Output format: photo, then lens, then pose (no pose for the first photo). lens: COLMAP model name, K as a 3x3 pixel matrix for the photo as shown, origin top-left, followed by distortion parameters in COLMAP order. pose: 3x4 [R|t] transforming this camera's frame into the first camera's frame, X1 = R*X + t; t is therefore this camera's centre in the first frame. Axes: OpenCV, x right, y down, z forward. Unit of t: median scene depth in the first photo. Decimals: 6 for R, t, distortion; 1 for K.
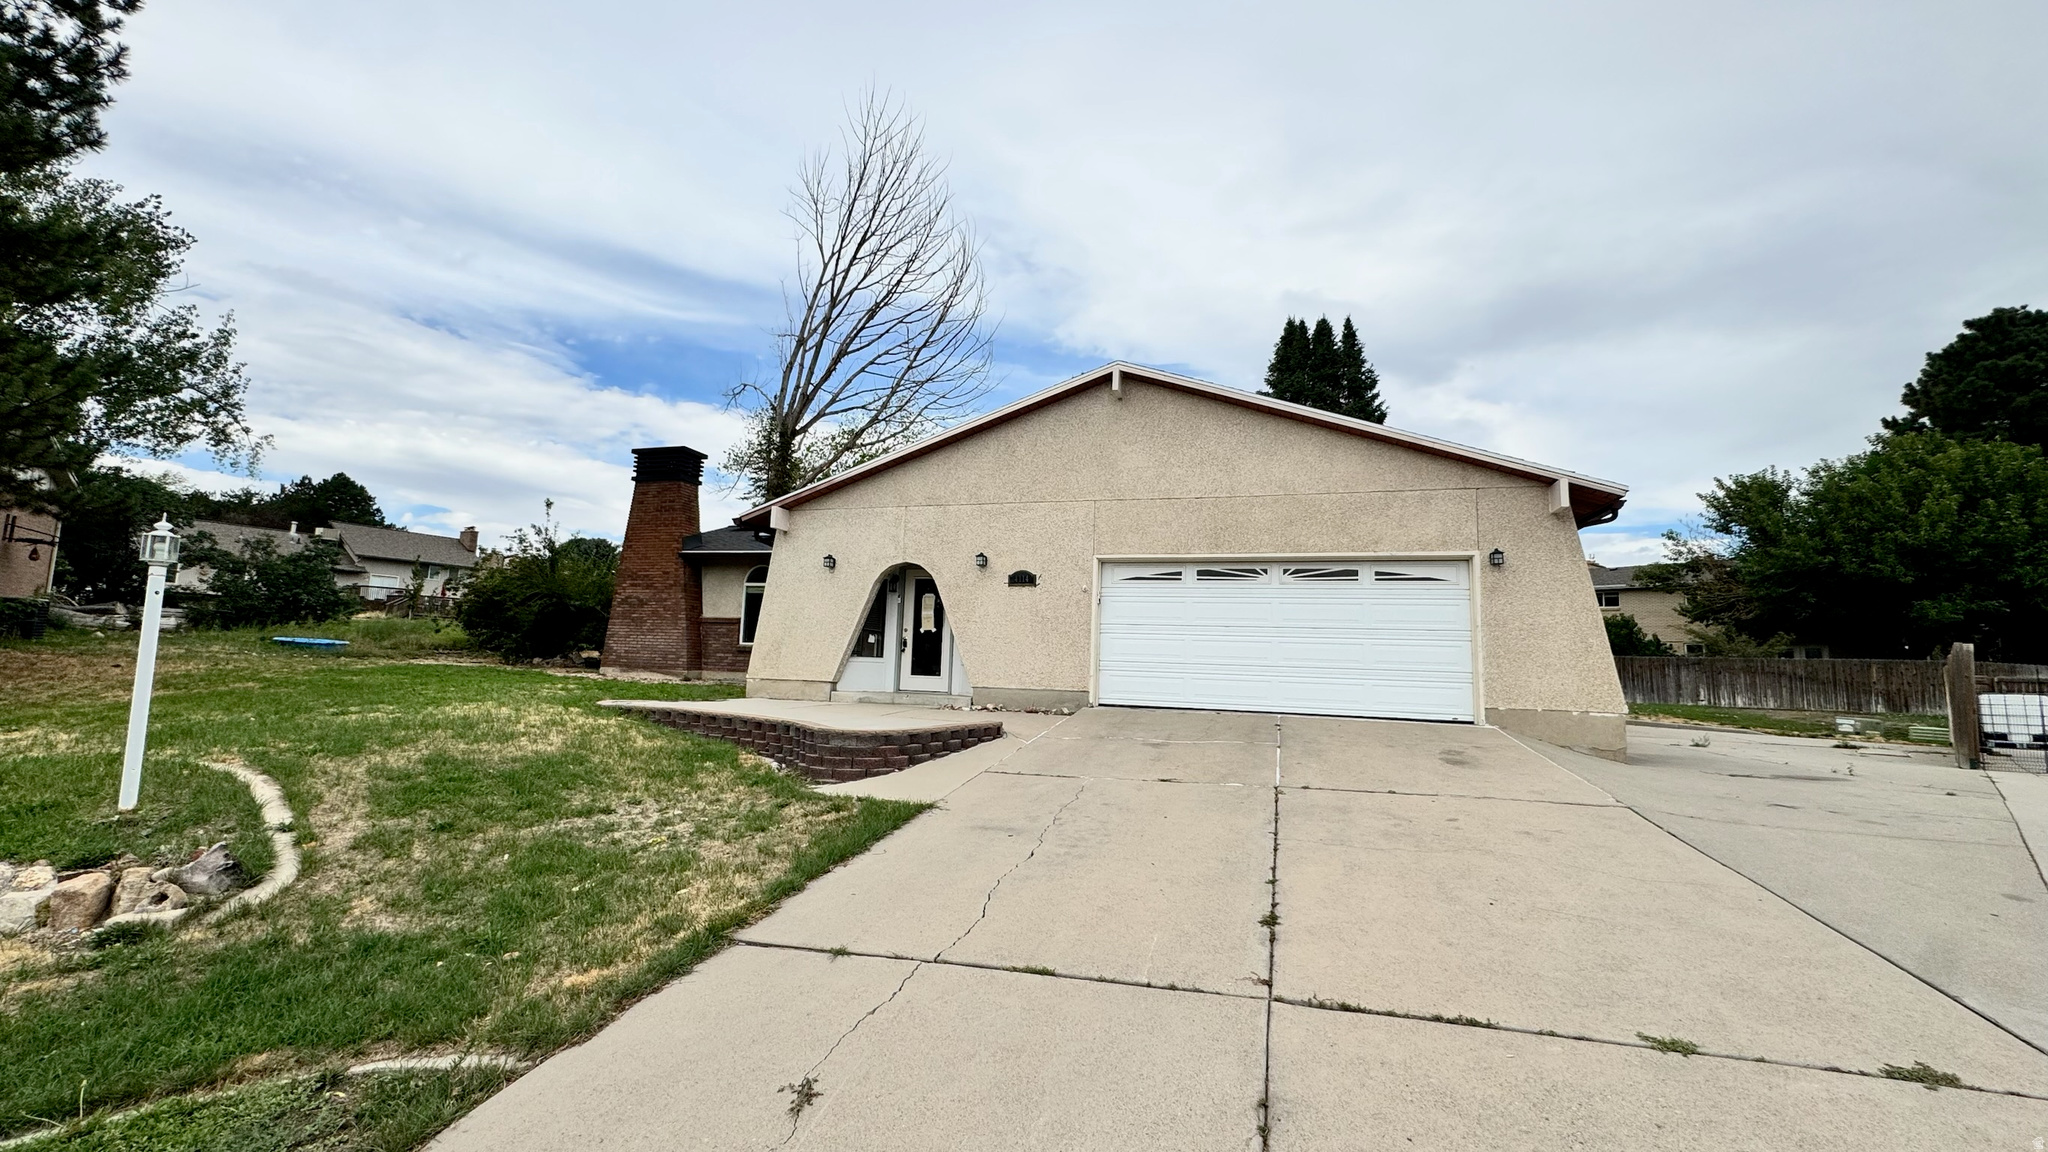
lens RADIAL K [[816.8, 0, 1024.9], [0, 816.8, 574.1], [0, 0, 1]] dist [-0.001681, 0.000225]
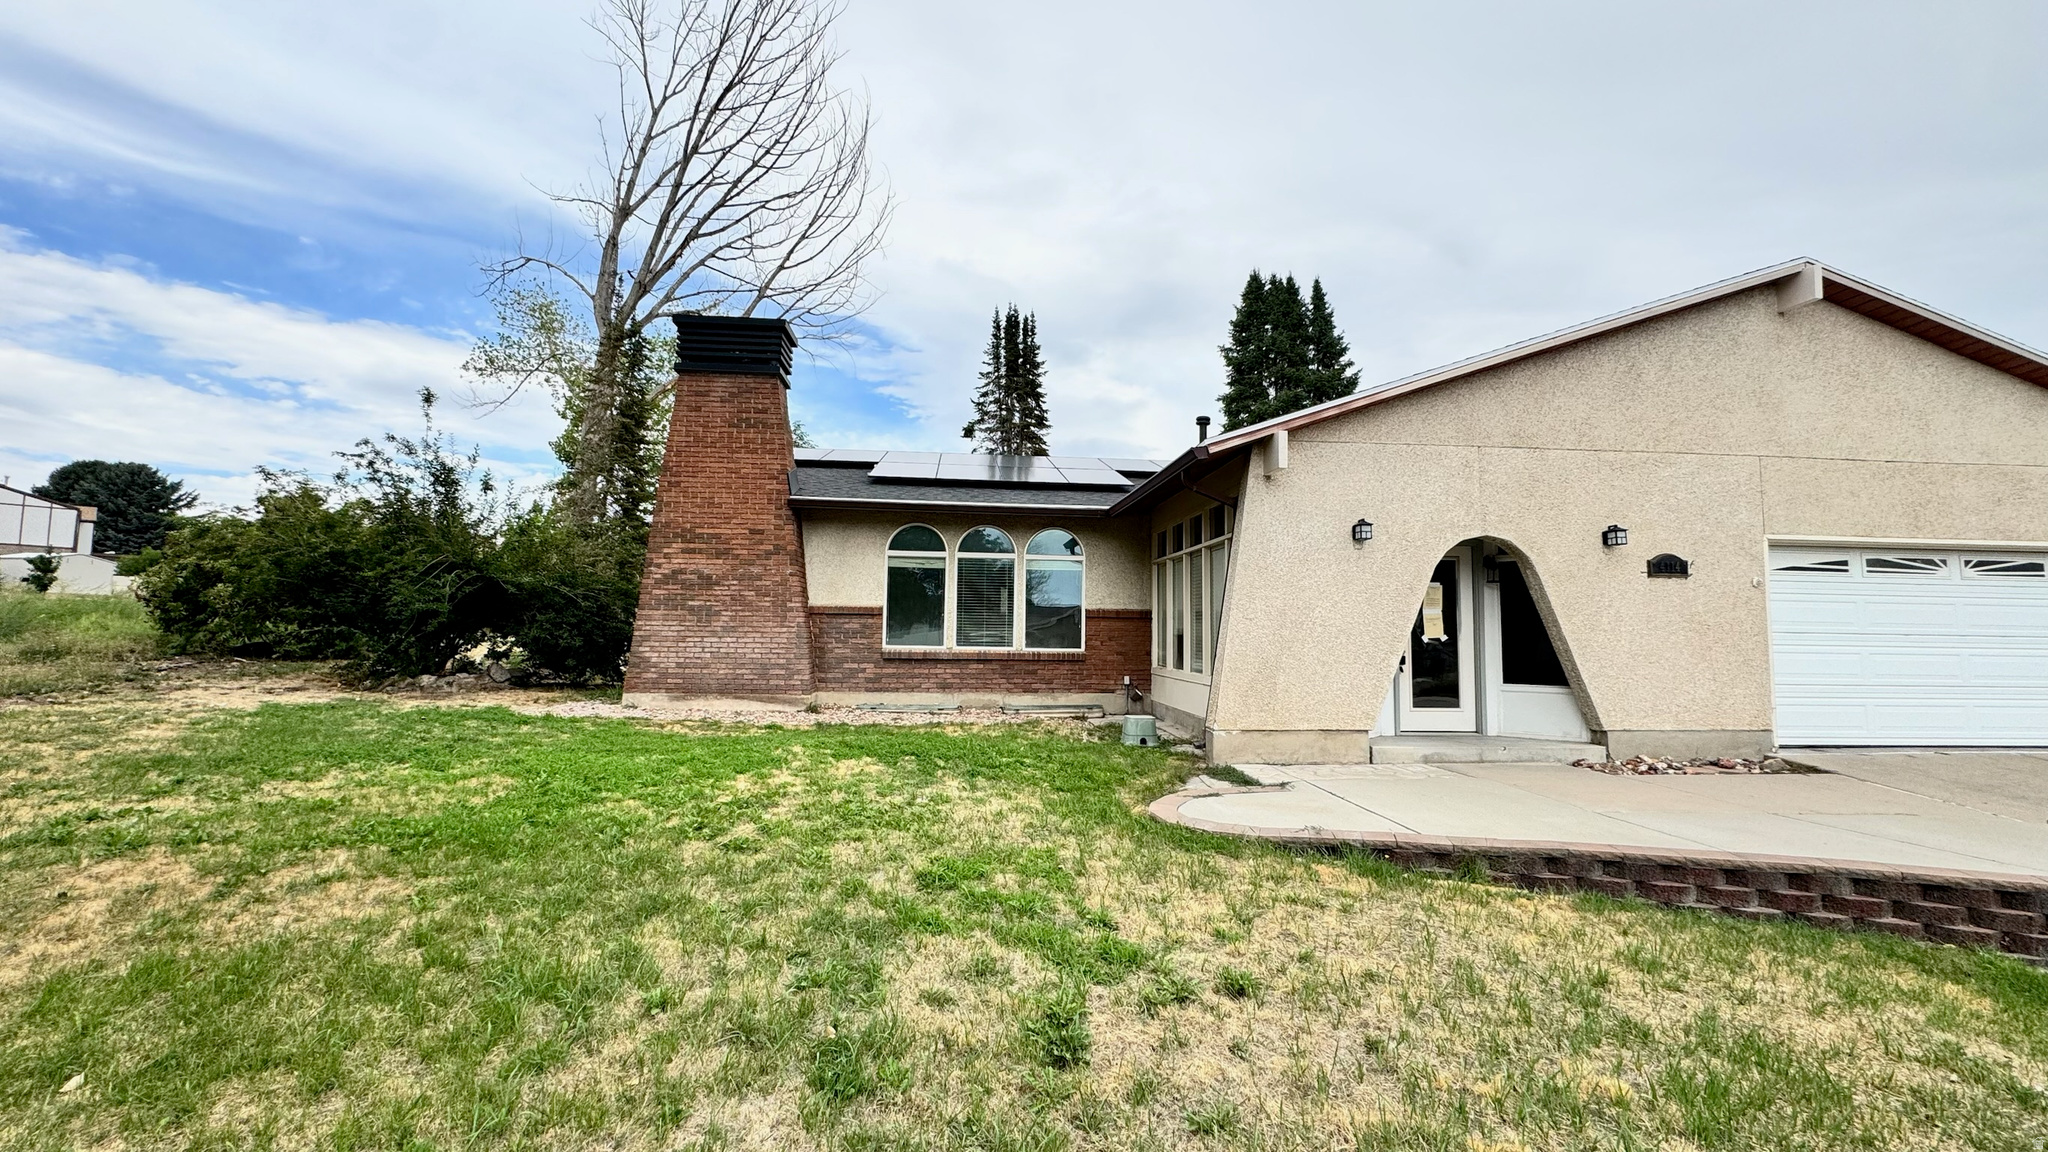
lens RADIAL K [[816.8, 0, 1024.9], [0, 816.8, 574.1], [0, 0, 1]] dist [-0.001681, 0.000225]
pose [[0.924935, 0.006861, 0.380064, -0.700056], [-0.026388, 0.998584, 0.046193, -0.004569], [-0.379208, -0.052755, 0.923806, 0.543566]]
